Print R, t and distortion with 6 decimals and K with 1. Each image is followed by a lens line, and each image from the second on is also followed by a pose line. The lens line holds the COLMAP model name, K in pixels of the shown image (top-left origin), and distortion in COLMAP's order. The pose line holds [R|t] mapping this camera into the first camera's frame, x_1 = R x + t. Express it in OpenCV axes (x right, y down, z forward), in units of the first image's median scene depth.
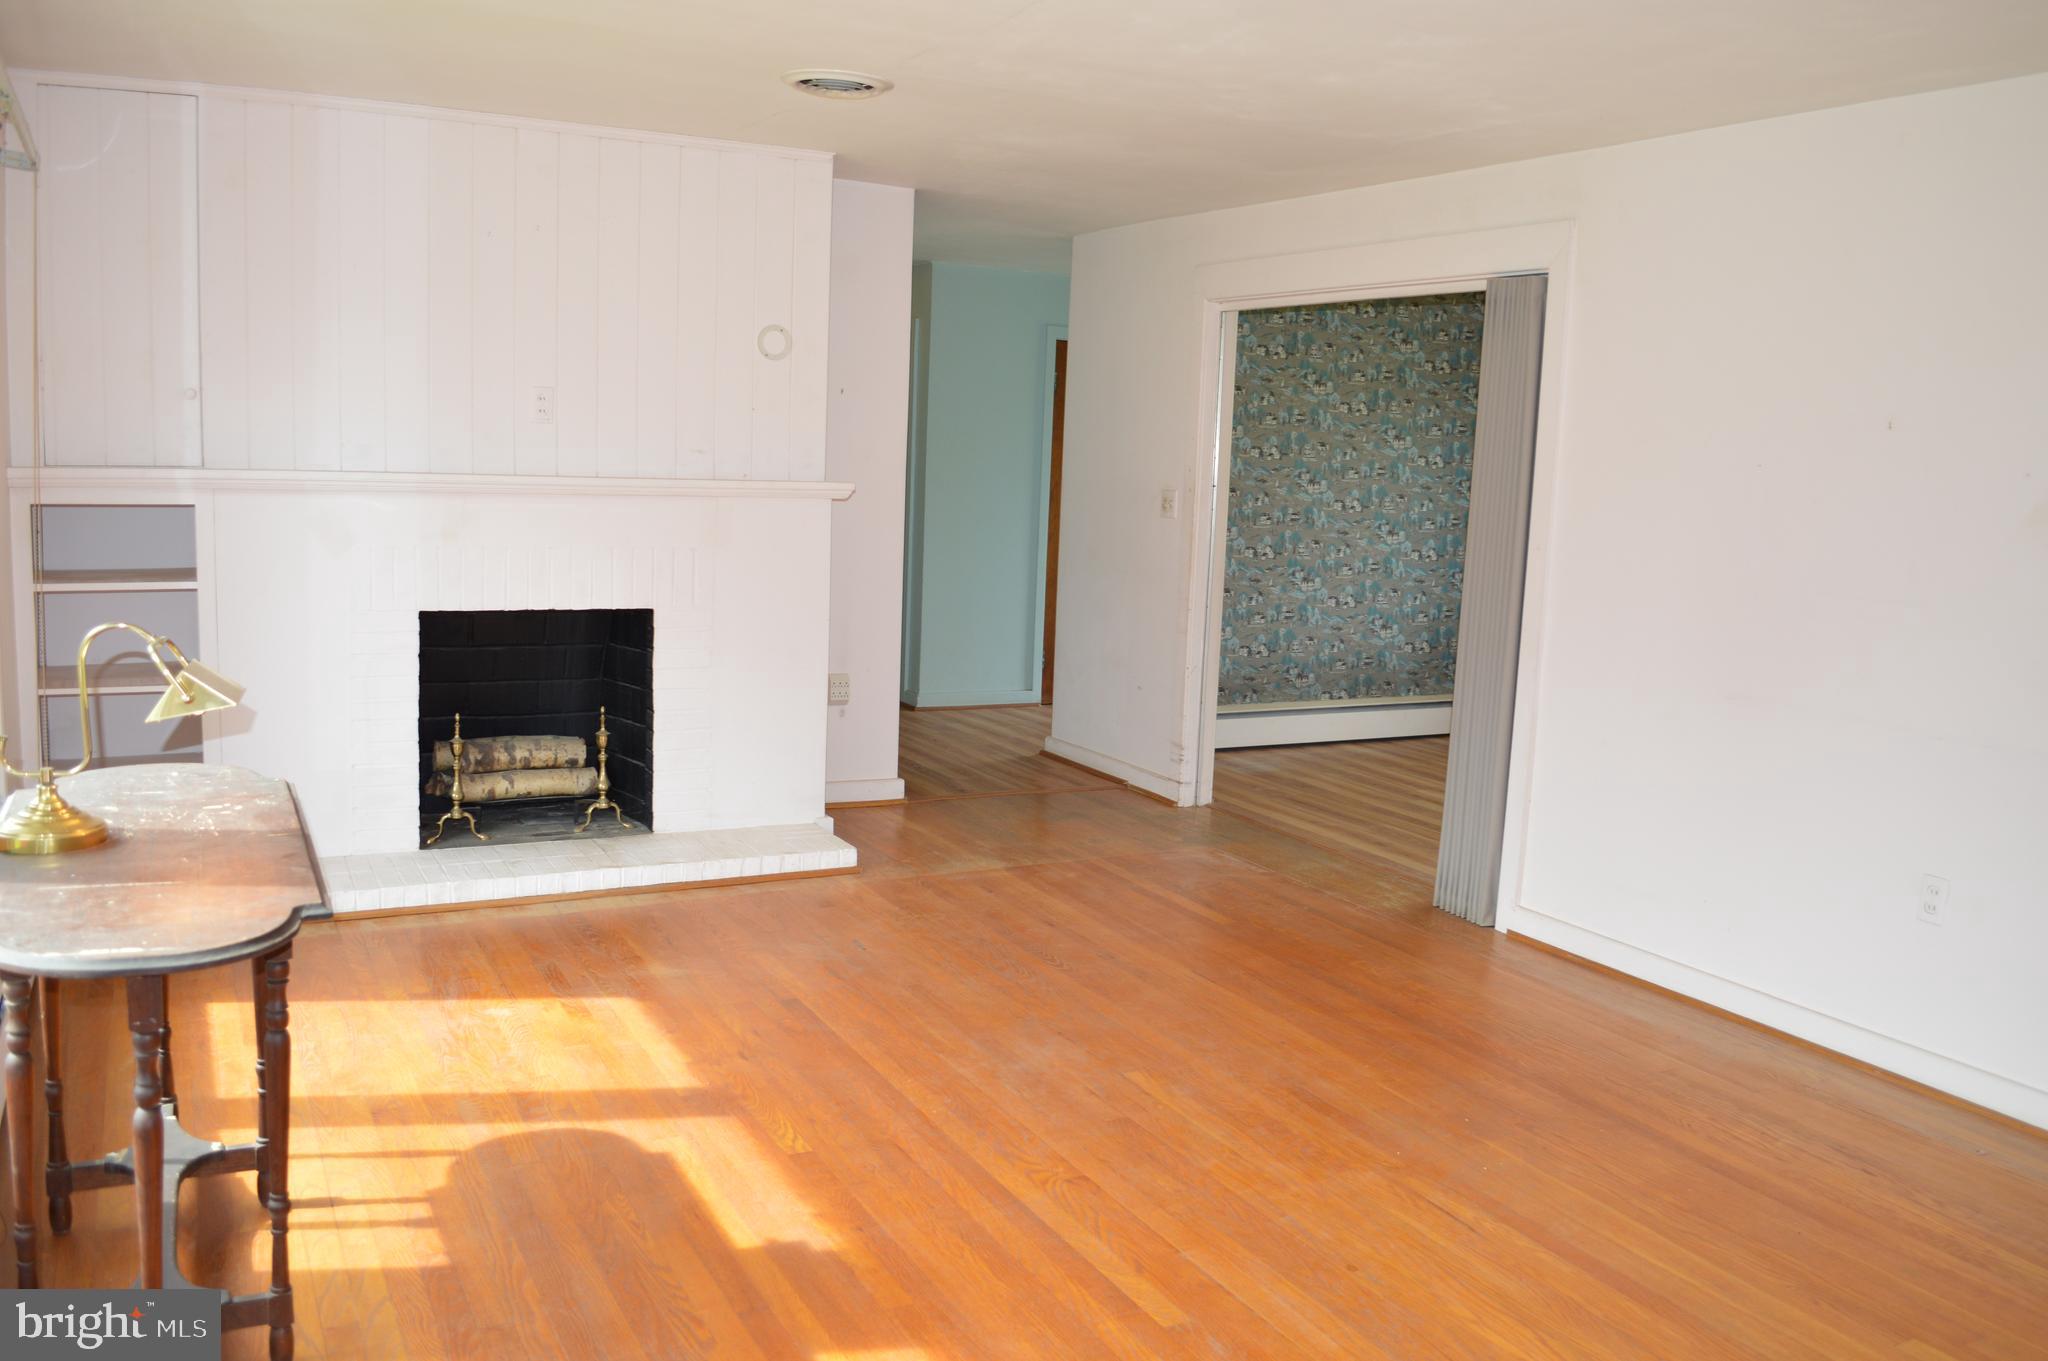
lens RADIAL K [[1635.1, 0, 1024.0], [0, 1635.1, 680.5], [0, 0, 1]] dist [-0.078109, 0.000192]
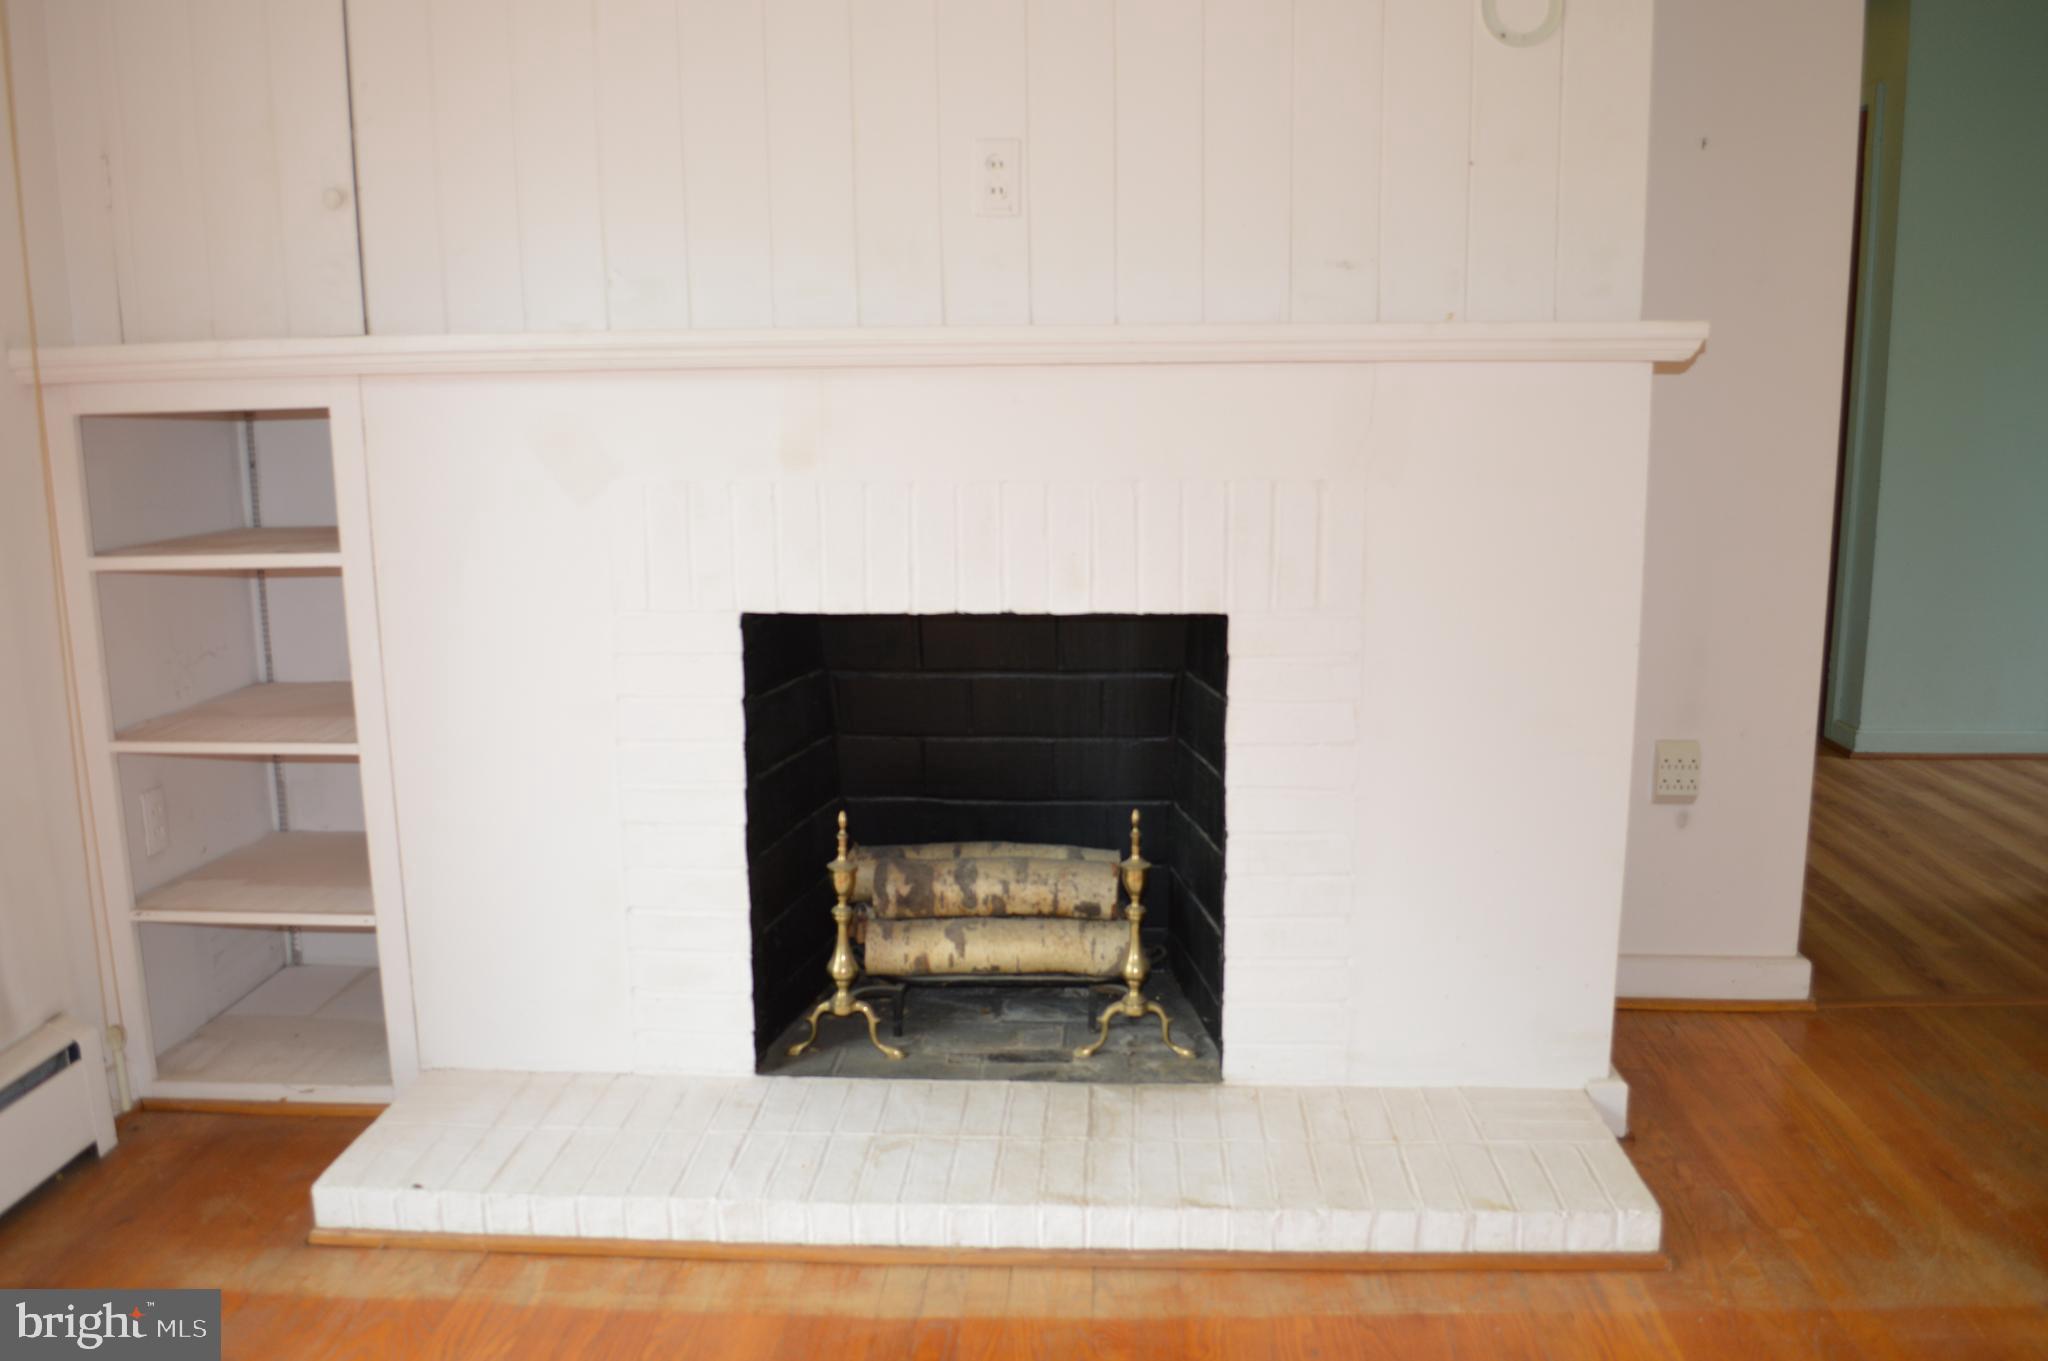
lens RADIAL K [[1635.1, 0, 1024.0], [0, 1635.1, 680.5], [0, 0, 1]] dist [-0.078109, 0.000192]
pose [[0.853144, 0.051900, -0.519088, -0.037333], [-0.031050, 0.998327, 0.048784, -0.046012], [0.520751, -0.025502, 0.853327, 0.578078]]
